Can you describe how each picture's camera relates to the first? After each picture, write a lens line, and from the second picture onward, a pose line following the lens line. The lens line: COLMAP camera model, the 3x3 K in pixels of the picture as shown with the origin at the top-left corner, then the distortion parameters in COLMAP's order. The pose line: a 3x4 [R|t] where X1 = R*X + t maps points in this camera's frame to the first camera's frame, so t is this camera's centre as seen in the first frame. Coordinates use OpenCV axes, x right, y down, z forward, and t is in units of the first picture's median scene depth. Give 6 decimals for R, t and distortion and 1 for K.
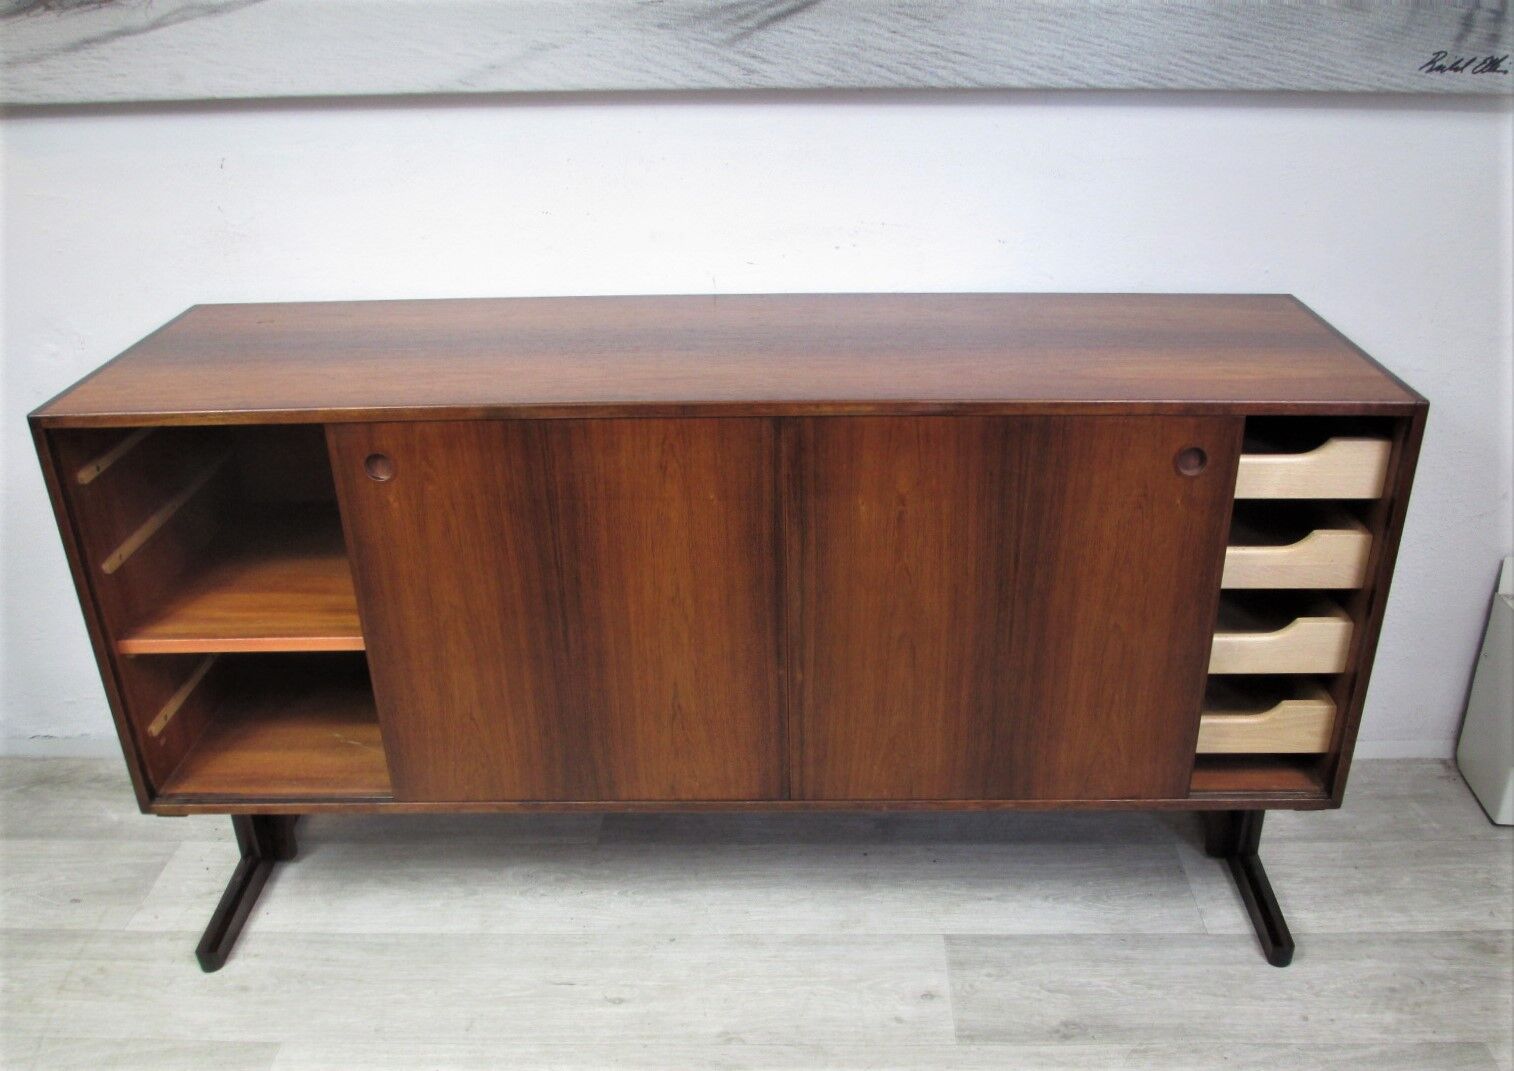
lens RADIAL K [[1340.1, 0, 803.8], [0, 1340.1, 606.8], [0, 0, 1]] dist [-0.037606, 0.003903]
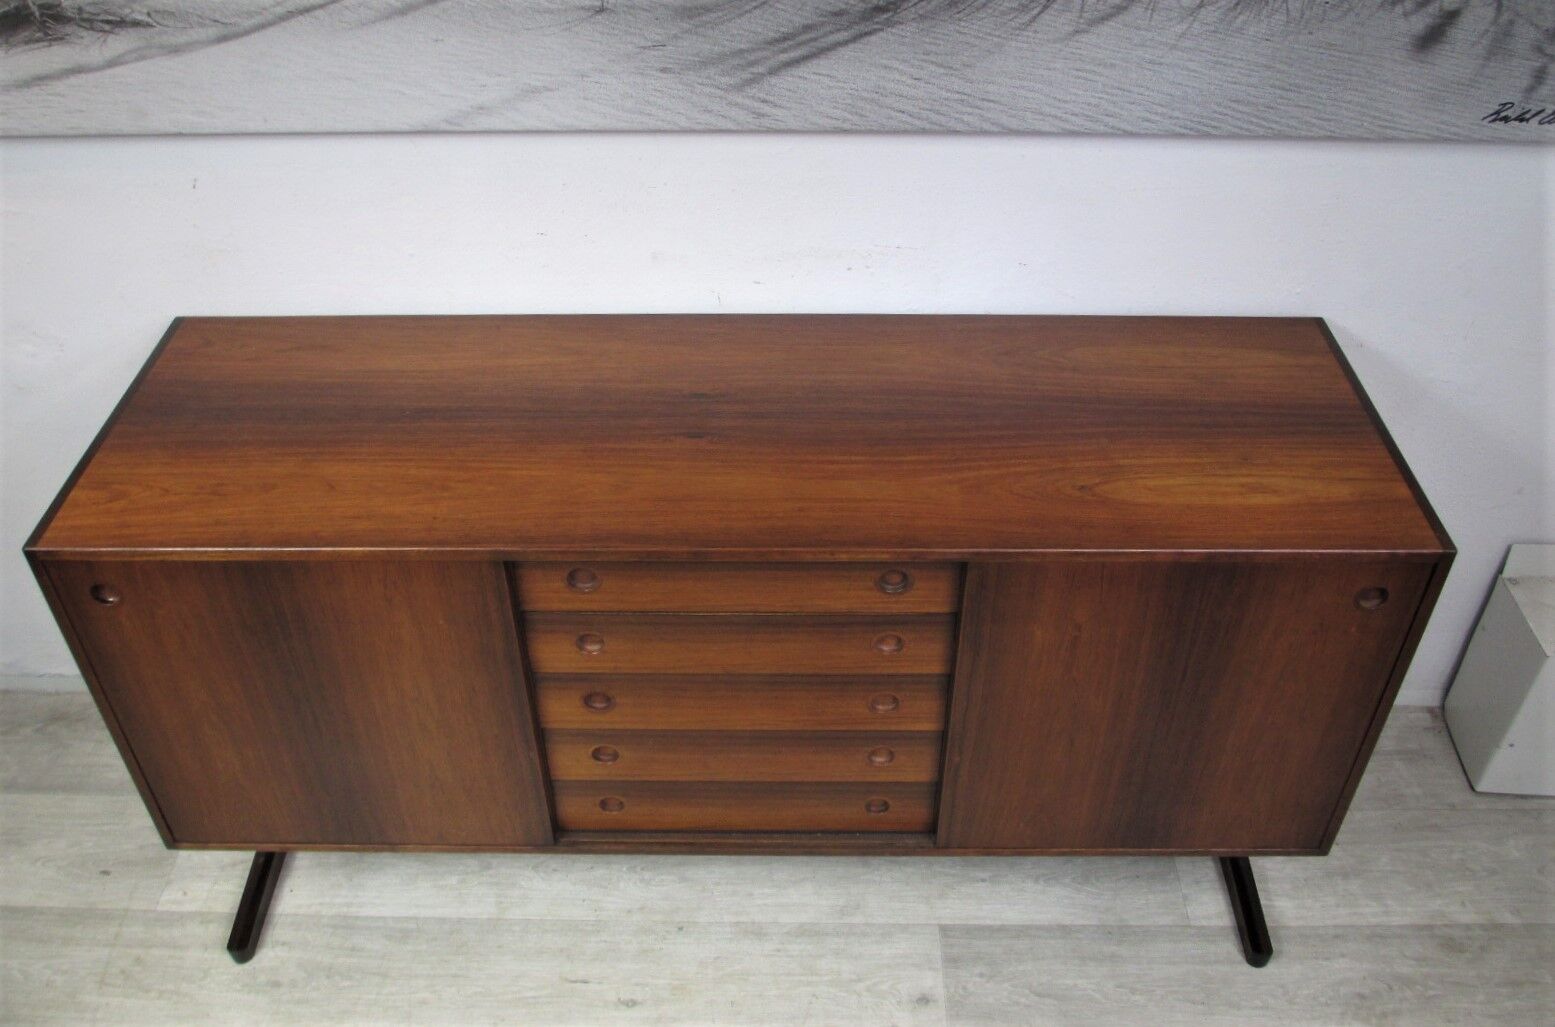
lens RADIAL K [[1344.3, 0, 786.9], [0, 1344.3, 471.5], [0, 0, 1]] dist [-0.038734, 0.010596]
pose [[0.999968, 0.007761, 0.001973, -0.020961], [-0.007993, 0.982094, 0.188220, -0.323545], [-0.000477, -0.188230, 0.982125, 0.038155]]
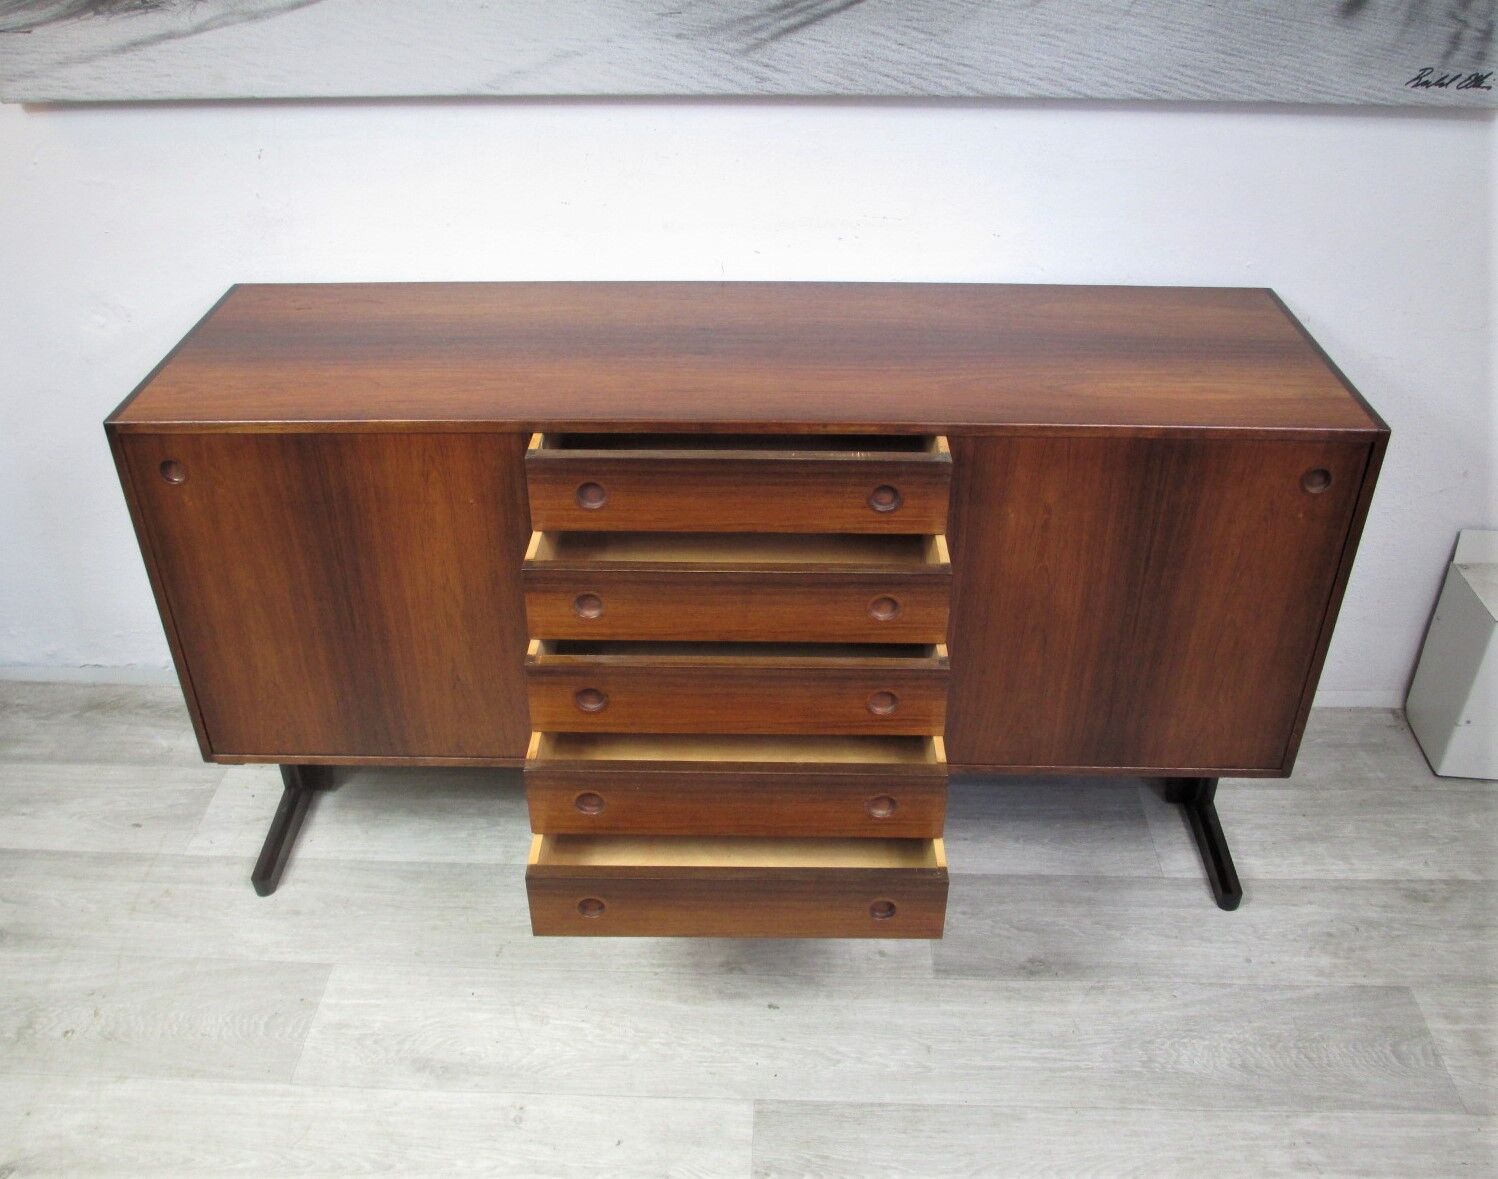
lens RADIAL K [[1337.9, 0, 749.0], [0, 1337.9, 589.5], [0, 0, 1]] dist [-0.041493, 0.020069]
pose [[0.999708, 0.016076, -0.018034, -0.024948], [-0.014183, 0.994830, 0.100559, -0.103709], [0.019558, -0.100274, 0.994768, -0.081061]]
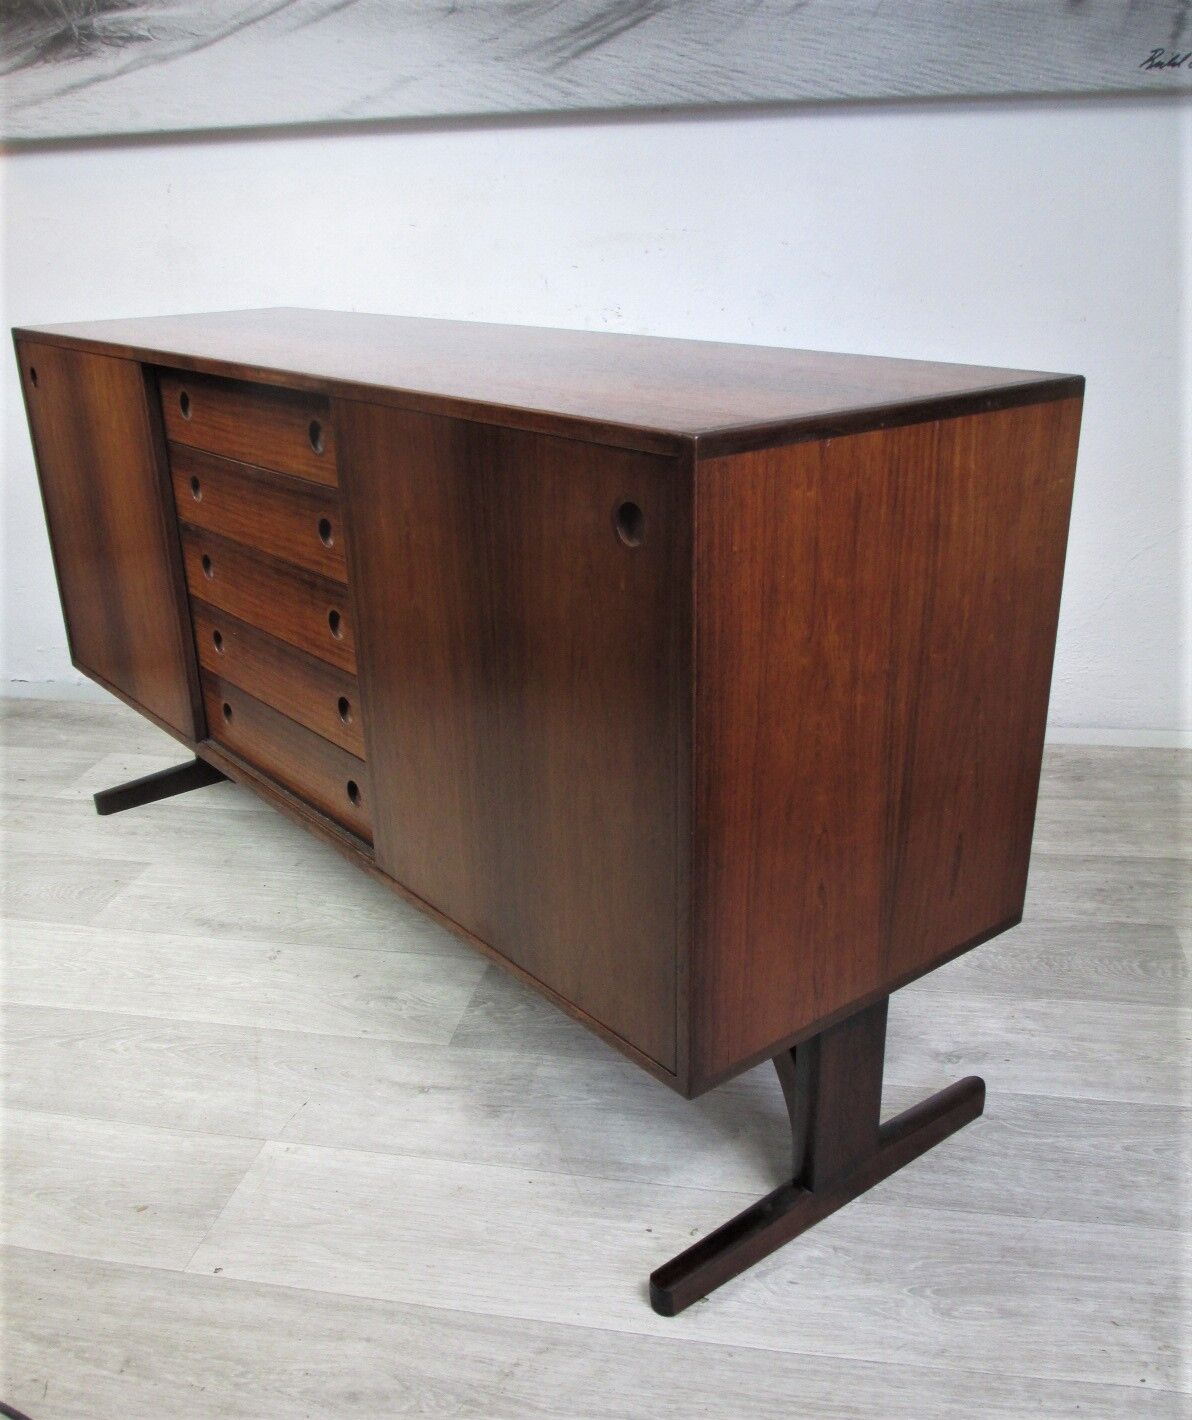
lens RADIAL K [[1331.4, 0, 593.4], [0, 1331.4, 782.2], [0, 0, 1]] dist [-0.057651, 0.051640]
pose [[0.983945, 0.050492, -0.171179, 0.217128], [-0.060134, 0.996855, -0.051614, 0.285730], [0.168034, 0.061079, 0.983887, -0.151232]]
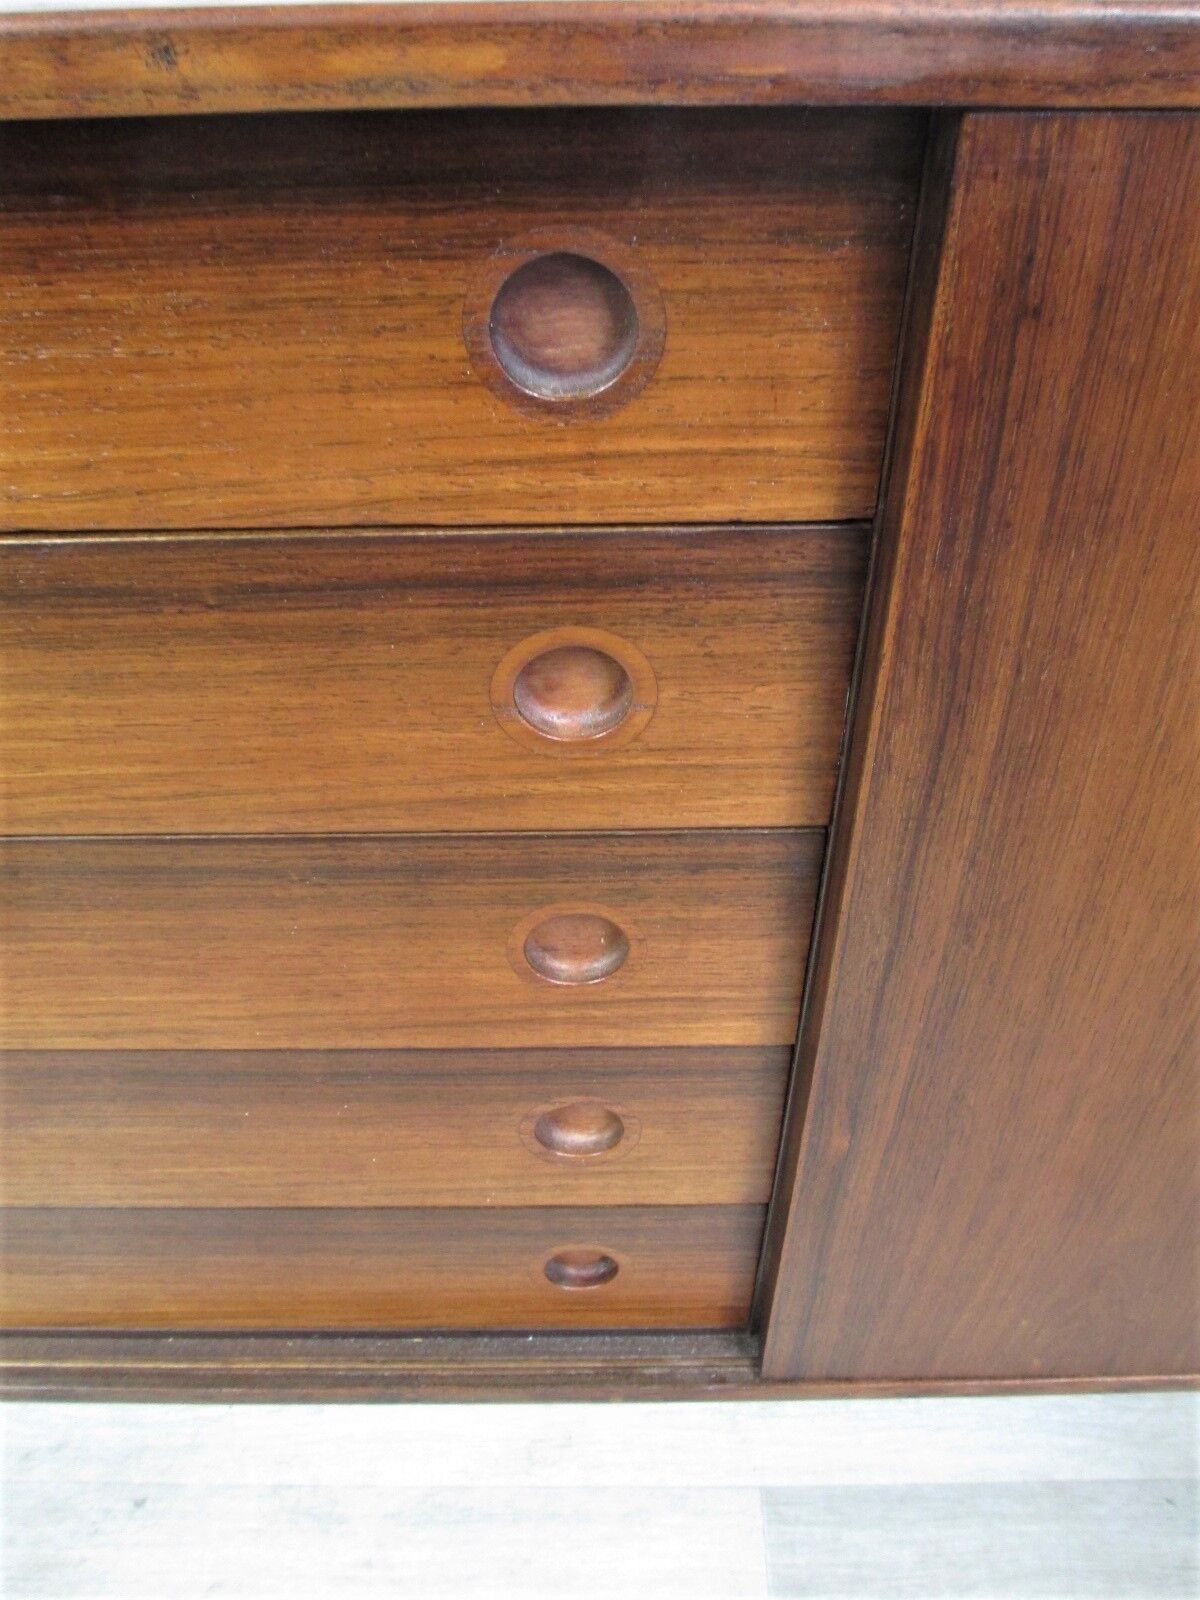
lens RADIAL K [[1343.8, 0, 600.0], [0, 1343.8, 800.0], [0, 0, 1]] dist [-0.064546, 0.002159]
pose [[0.999907, -0.002845, 0.013361, 0.050540], [-0.000273, 0.973723, 0.227734, -0.077015], [-0.013658, -0.227716, 0.973632, 0.680077]]
